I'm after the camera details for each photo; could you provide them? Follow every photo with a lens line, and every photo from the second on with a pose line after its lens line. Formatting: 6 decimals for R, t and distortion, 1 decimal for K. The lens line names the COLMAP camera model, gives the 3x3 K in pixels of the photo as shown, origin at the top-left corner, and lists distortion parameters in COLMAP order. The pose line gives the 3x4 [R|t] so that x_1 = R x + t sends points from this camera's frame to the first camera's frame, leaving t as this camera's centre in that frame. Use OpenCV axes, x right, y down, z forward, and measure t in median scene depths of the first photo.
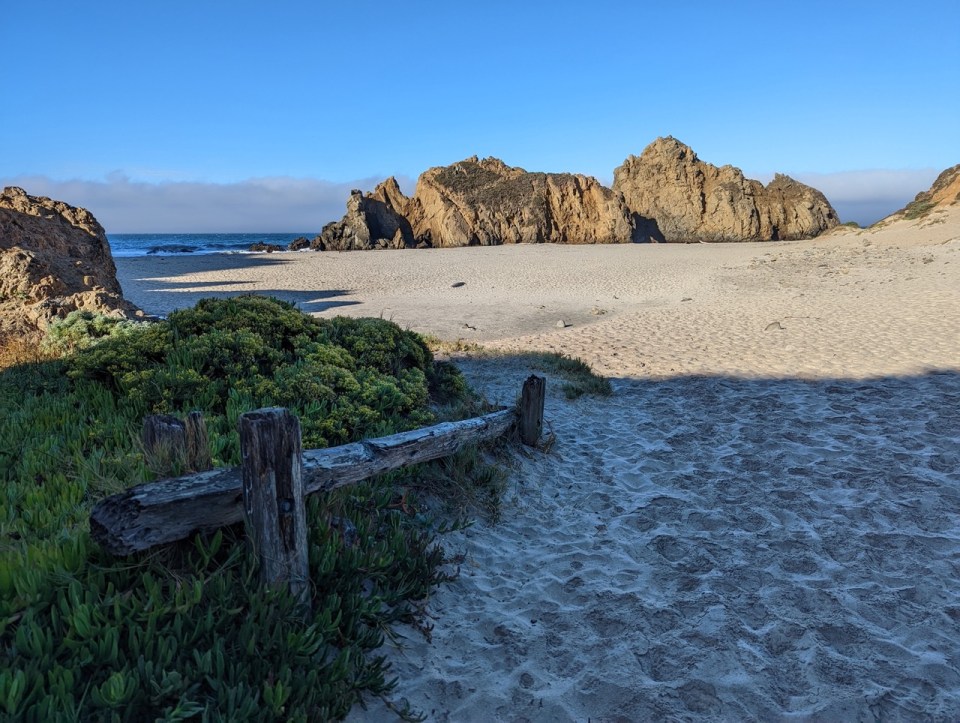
lens RADIAL K [[649.2, 0, 480.0], [0, 649.2, 361.5], [0, 0, 1]] dist [-0.001180, -0.001594]
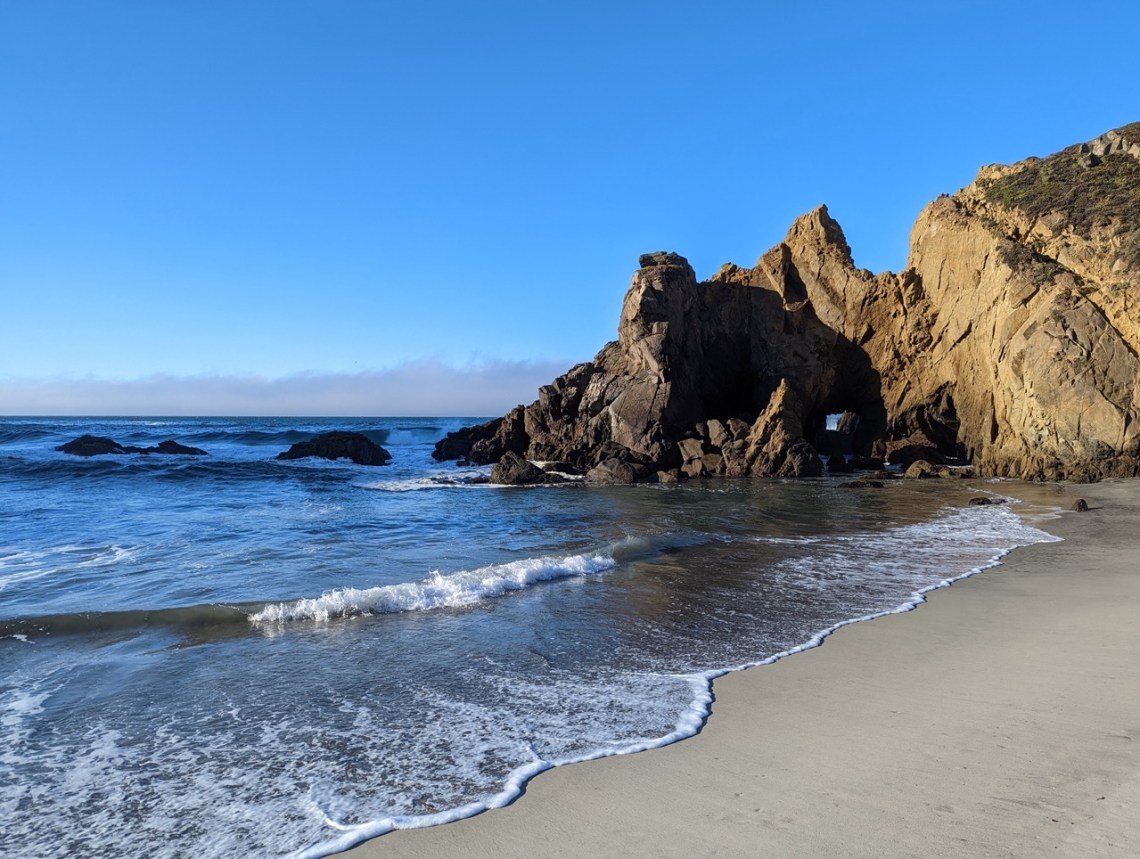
lens RADIAL K [[770.9, 0, 570.0], [0, 770.9, 429.5], [0, 0, 1]] dist [-0.001180, -0.001594]
pose [[0.769823, 0.018522, -0.637988, -0.000896], [-0.131872, 0.982626, -0.130595, -0.130323], [0.624485, 0.184668, 0.758891, 0.693853]]
